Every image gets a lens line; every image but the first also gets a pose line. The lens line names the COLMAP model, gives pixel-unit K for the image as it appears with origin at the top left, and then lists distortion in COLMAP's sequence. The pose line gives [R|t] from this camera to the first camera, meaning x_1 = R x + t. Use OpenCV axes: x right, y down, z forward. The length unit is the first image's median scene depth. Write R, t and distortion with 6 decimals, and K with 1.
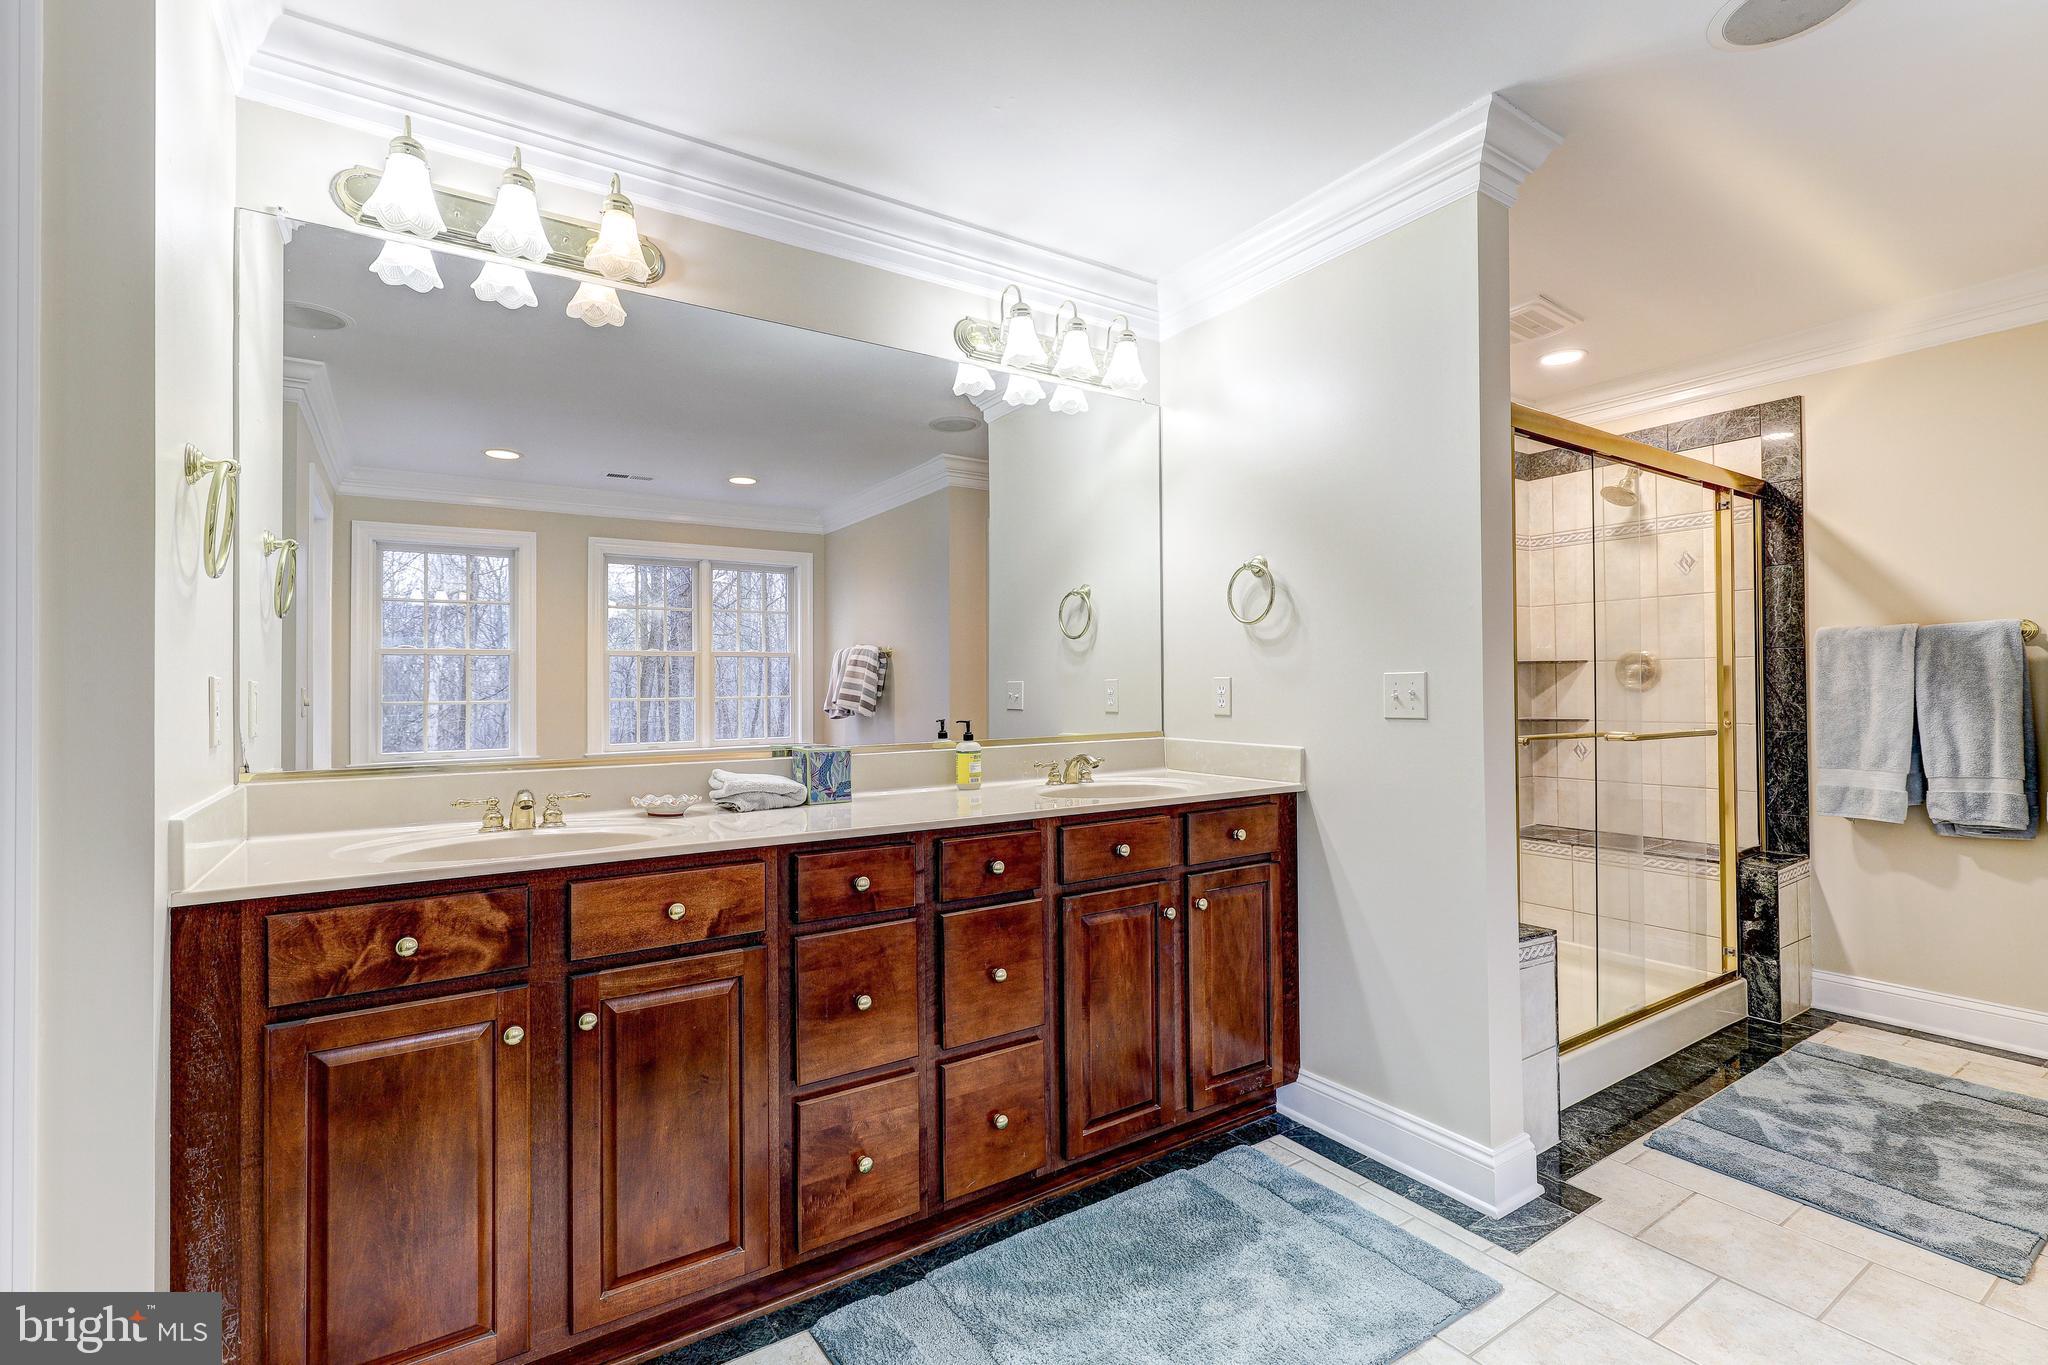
lens RADIAL K [[920.0, 0, 1047.8], [0, 920.0, 681.6], [0, 0, 1]] dist [-0.003130, -0.000854]
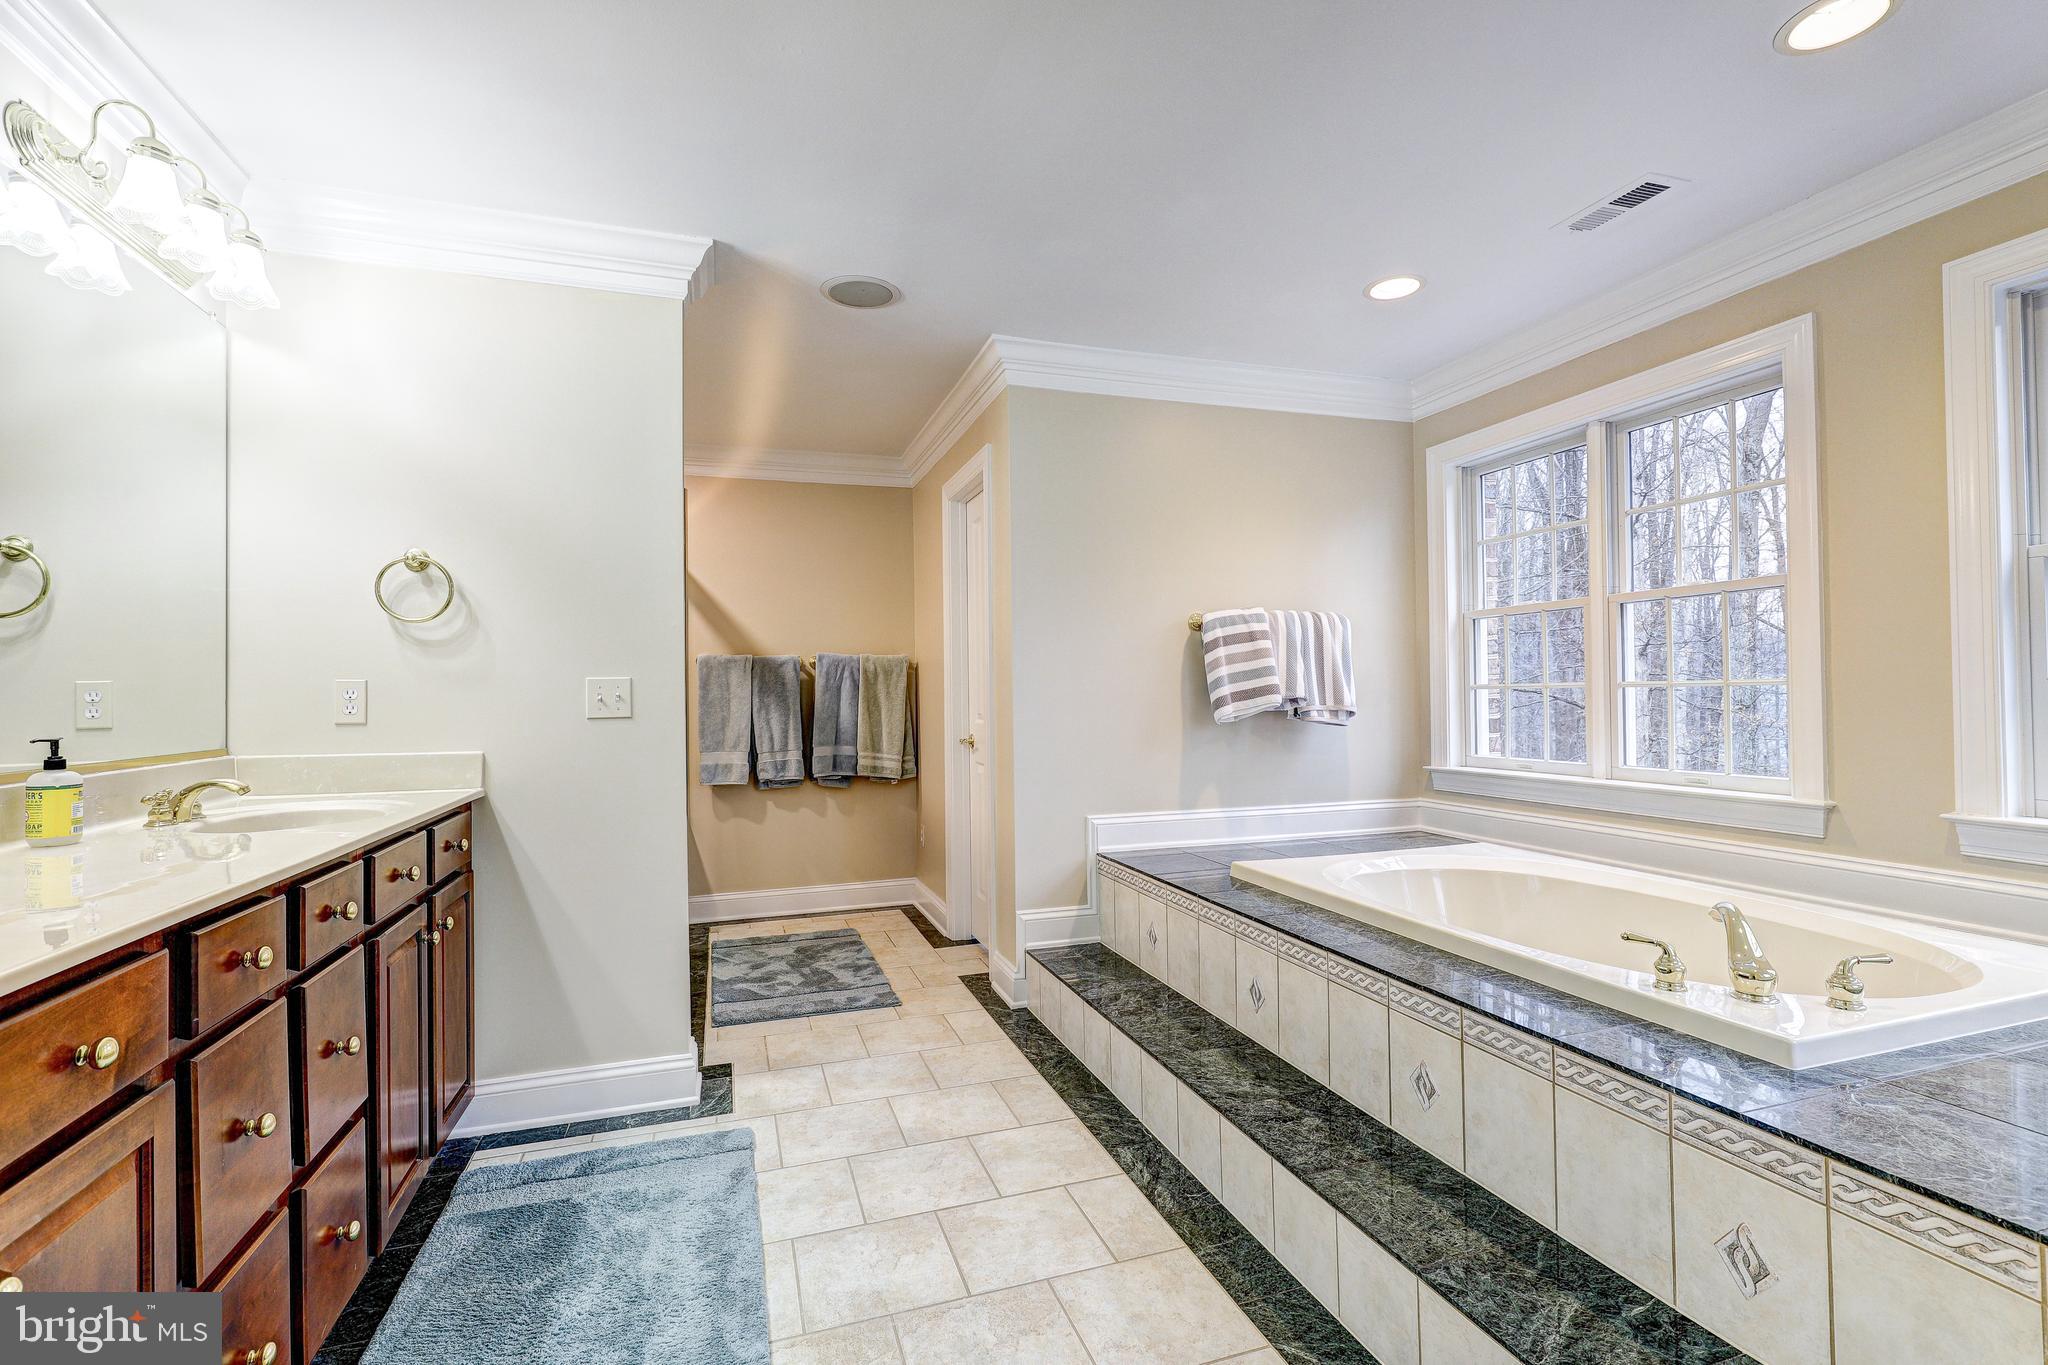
lens RADIAL K [[936.6, 0, 1027.2], [0, 936.6, 678.7], [0, 0, 1]] dist [-0.042395, 0.008210]
pose [[0.237921, 0.022094, 0.971033, -0.593119], [0.000242, 0.999740, -0.022807, 0.016956], [-0.971285, 0.005661, 0.237854, 0.212901]]
